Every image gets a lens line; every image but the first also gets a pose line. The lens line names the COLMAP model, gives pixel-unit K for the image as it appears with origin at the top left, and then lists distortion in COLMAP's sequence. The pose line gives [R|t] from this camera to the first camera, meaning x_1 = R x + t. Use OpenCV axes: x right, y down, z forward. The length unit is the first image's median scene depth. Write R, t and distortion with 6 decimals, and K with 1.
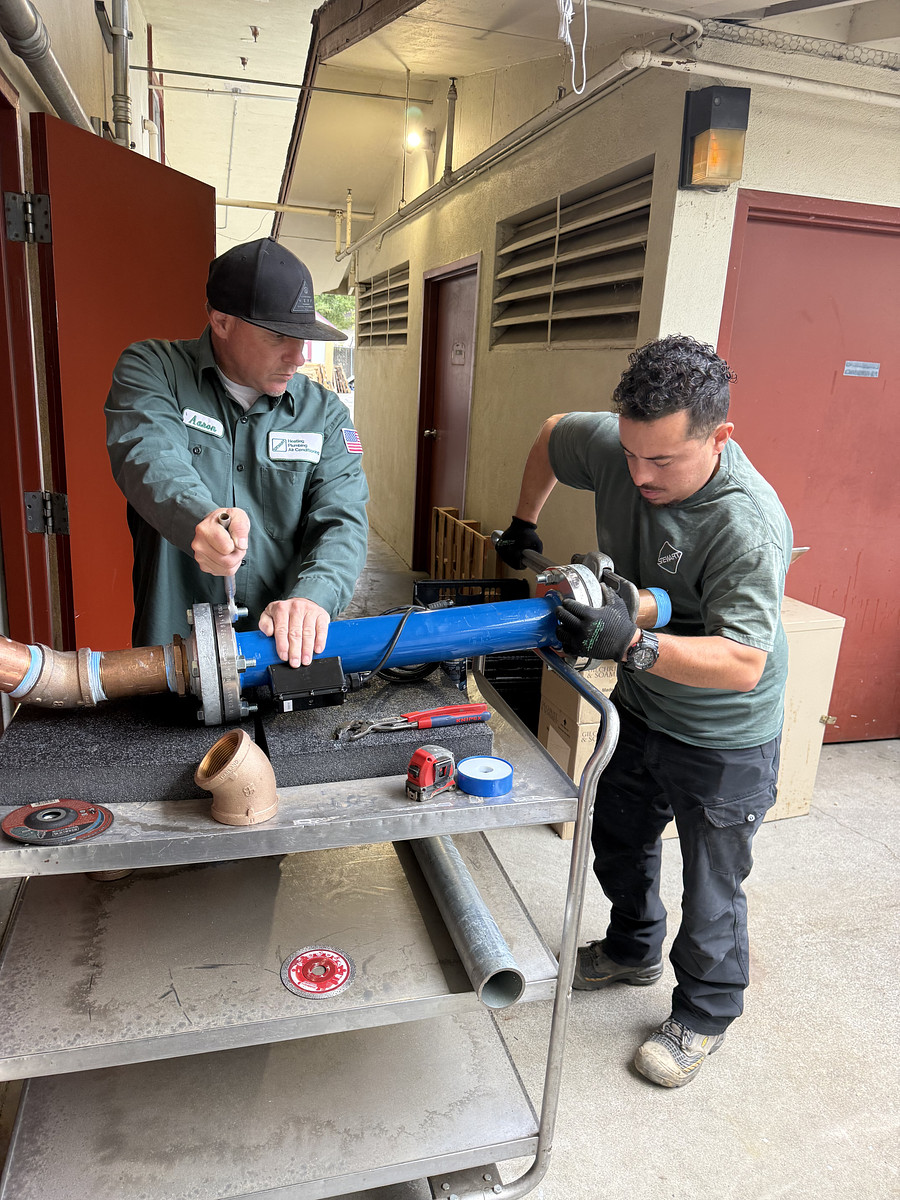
lens RADIAL K [[849.7, 0, 457.8], [0, 849.7, 598.4], [0, 0, 1]] dist [0.006280, -0.010636]
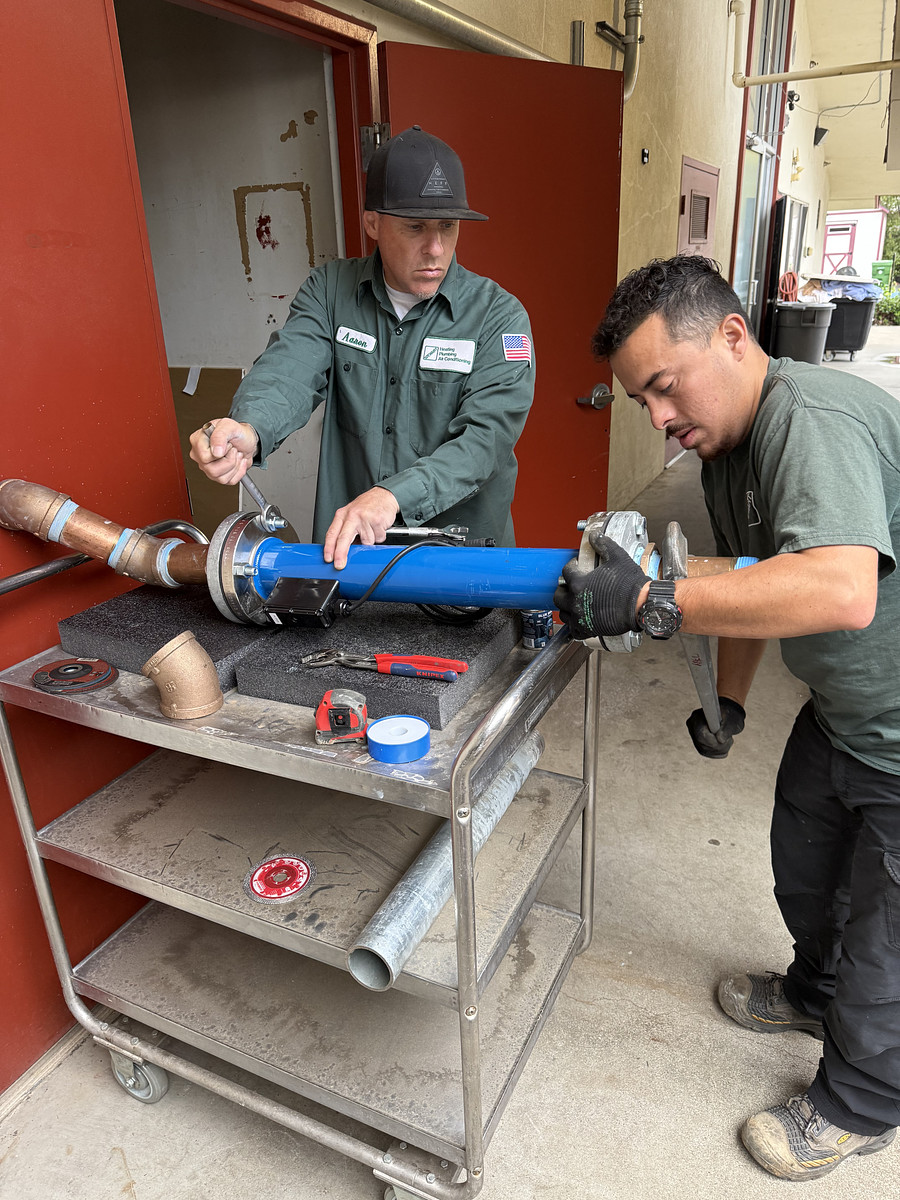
lens RADIAL K [[849.7, 0, 451.1], [0, 849.7, 598.1], [0, 0, 1]] dist [0.006280, -0.010636]
pose [[0.738859, 0.155274, -0.655726, 0.490756], [-0.090928, 0.987164, 0.131302, -0.040264], [0.667697, -0.037390, 0.743494, 0.309590]]
